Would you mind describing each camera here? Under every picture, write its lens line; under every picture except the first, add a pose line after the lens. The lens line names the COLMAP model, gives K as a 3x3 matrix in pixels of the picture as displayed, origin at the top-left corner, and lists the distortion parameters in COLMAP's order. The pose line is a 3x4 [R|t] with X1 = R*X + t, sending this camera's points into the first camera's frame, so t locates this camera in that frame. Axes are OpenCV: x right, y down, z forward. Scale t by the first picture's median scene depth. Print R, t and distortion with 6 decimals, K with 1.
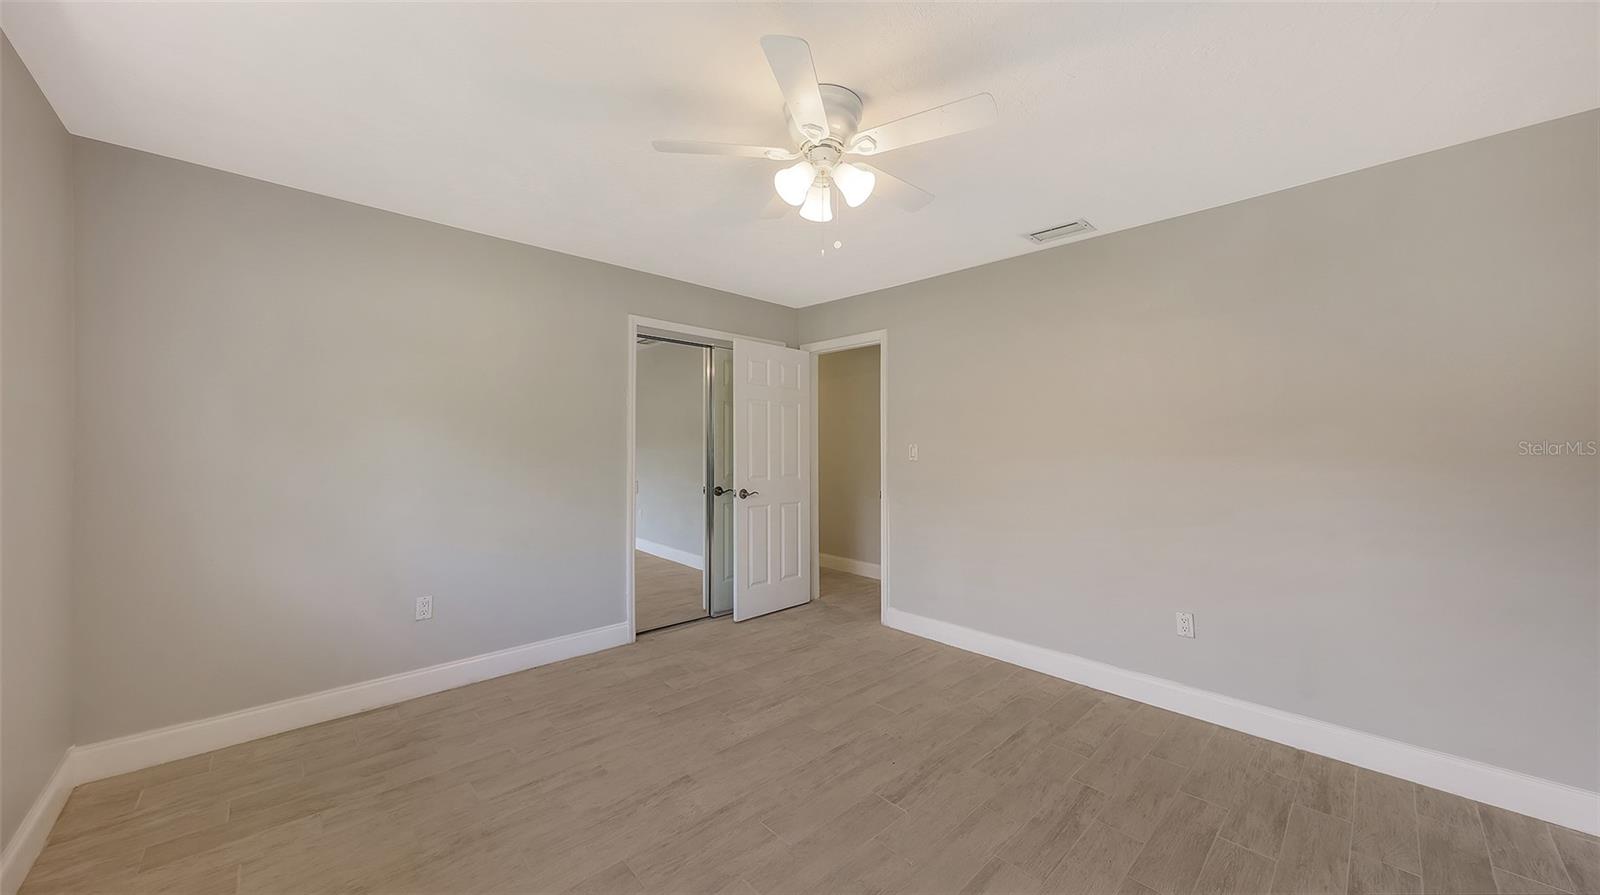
lens RADIAL K [[553.3, 0, 800.0], [0, 553.3, 447.5], [0, 0, 1]] dist [0.000441, -0.000094]
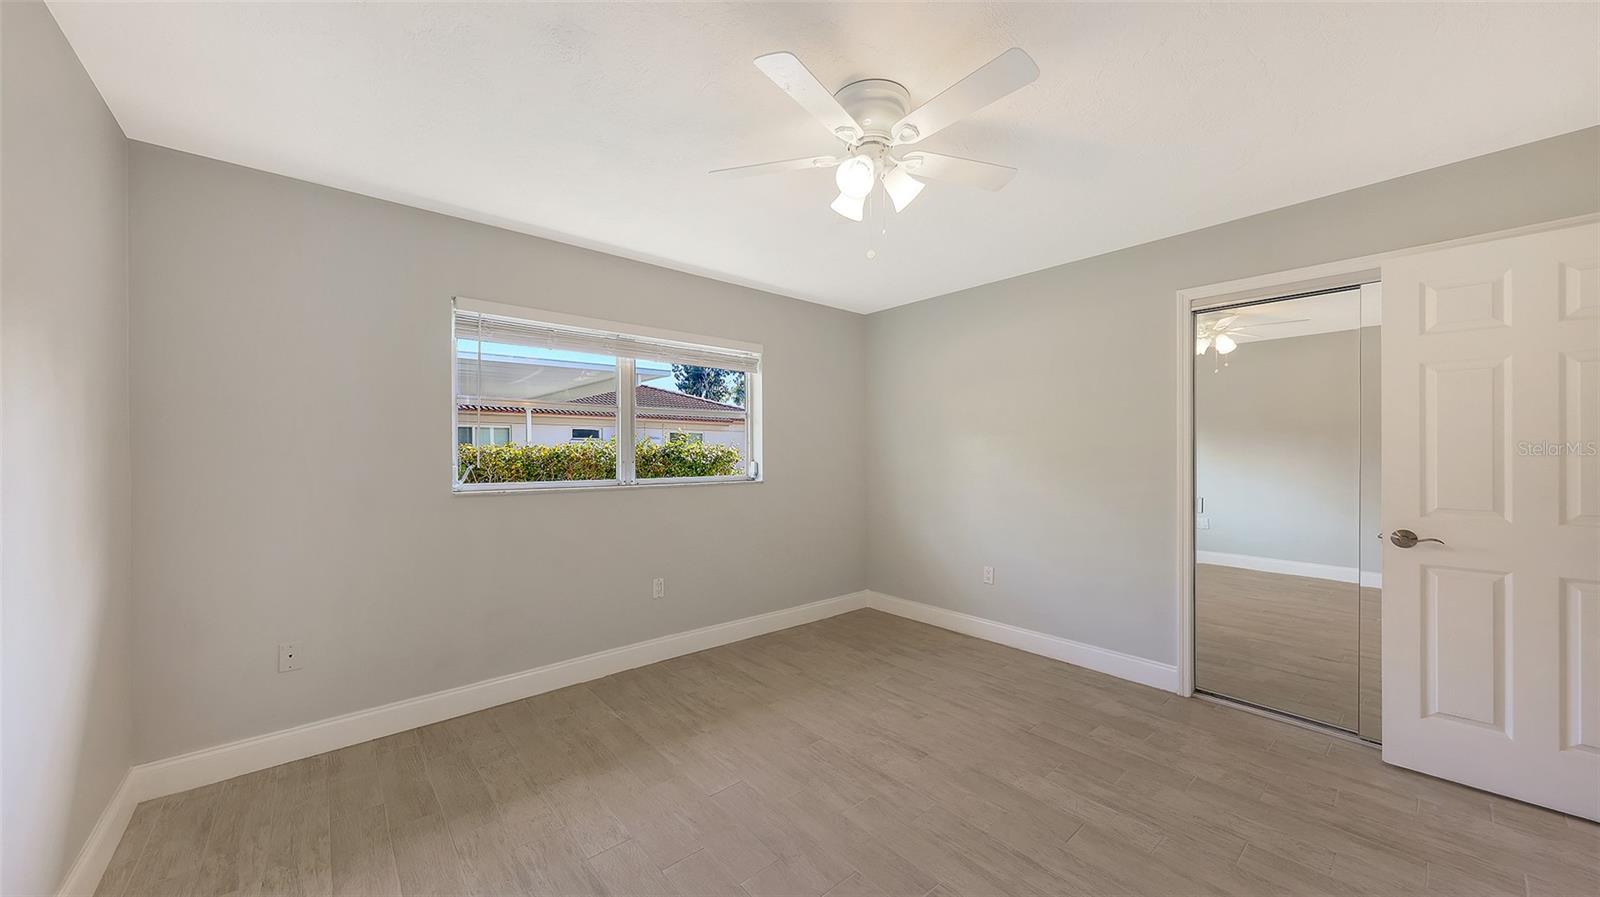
lens RADIAL K [[553.3, 0, 800.0], [0, 553.3, 448.5], [0, 0, 1]] dist [0.000441, -0.000094]
pose [[-0.043449, -0.014381, -0.998952, 0.709290], [-0.001979, 0.999896, -0.014309, 0.002002], [0.999054, 0.001355, -0.043473, 0.616769]]
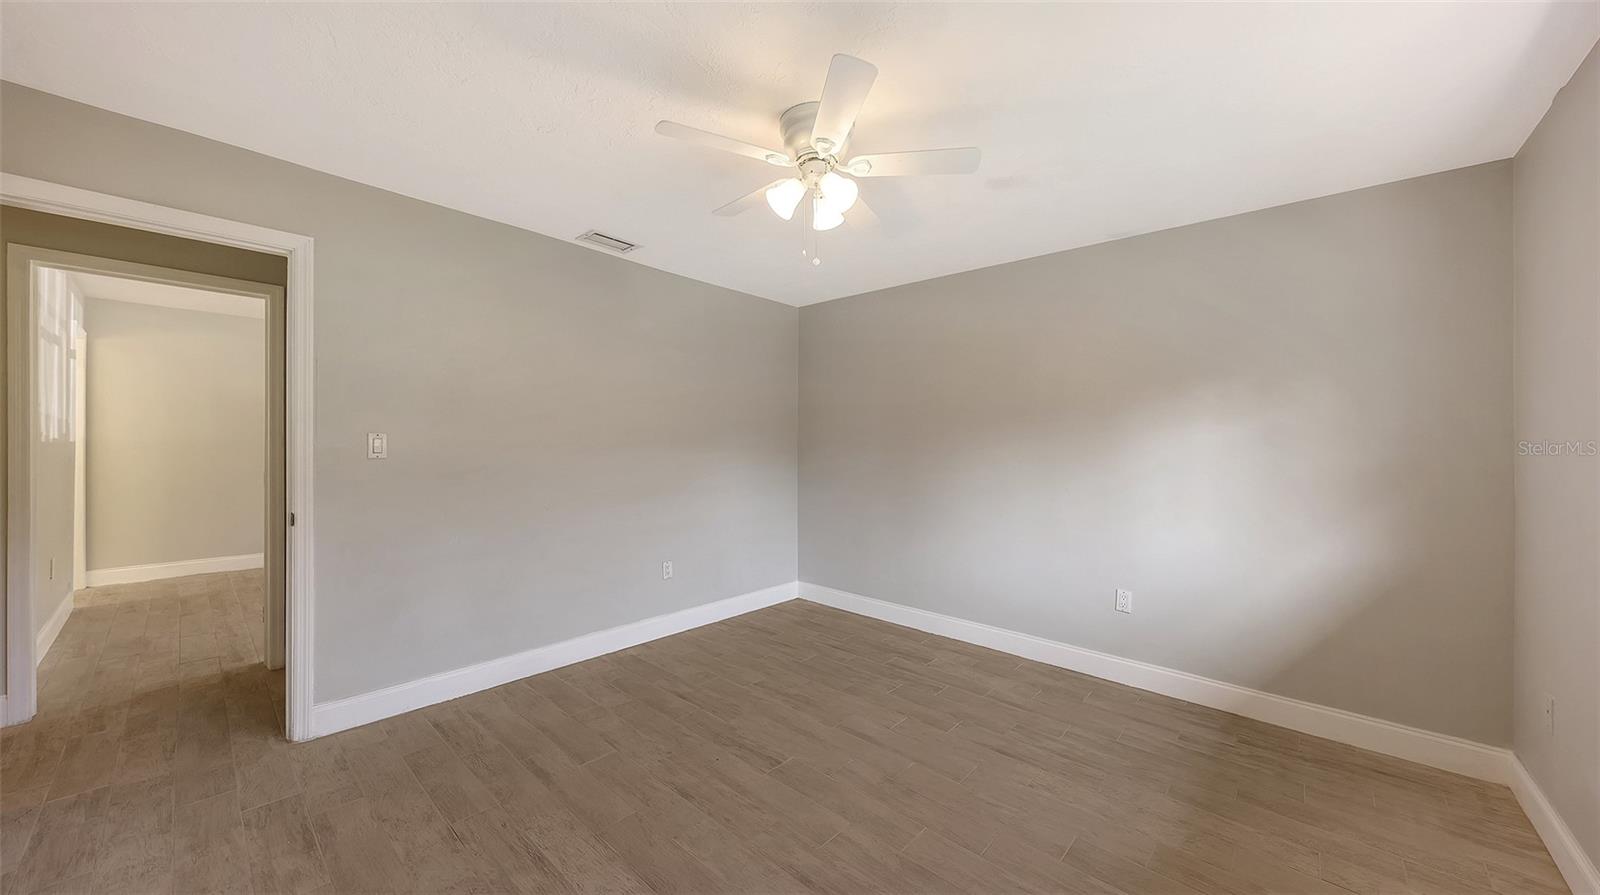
lens RADIAL K [[553.3, 0, 800.0], [0, 553.3, 447.5], [0, 0, 1]] dist [0.000441, -0.000094]
pose [[-0.067652, -0.015605, 0.997587, -0.678752], [-0.013729, 0.999798, 0.014708, -0.010336], [-0.997614, -0.012701, -0.067853, 0.754223]]
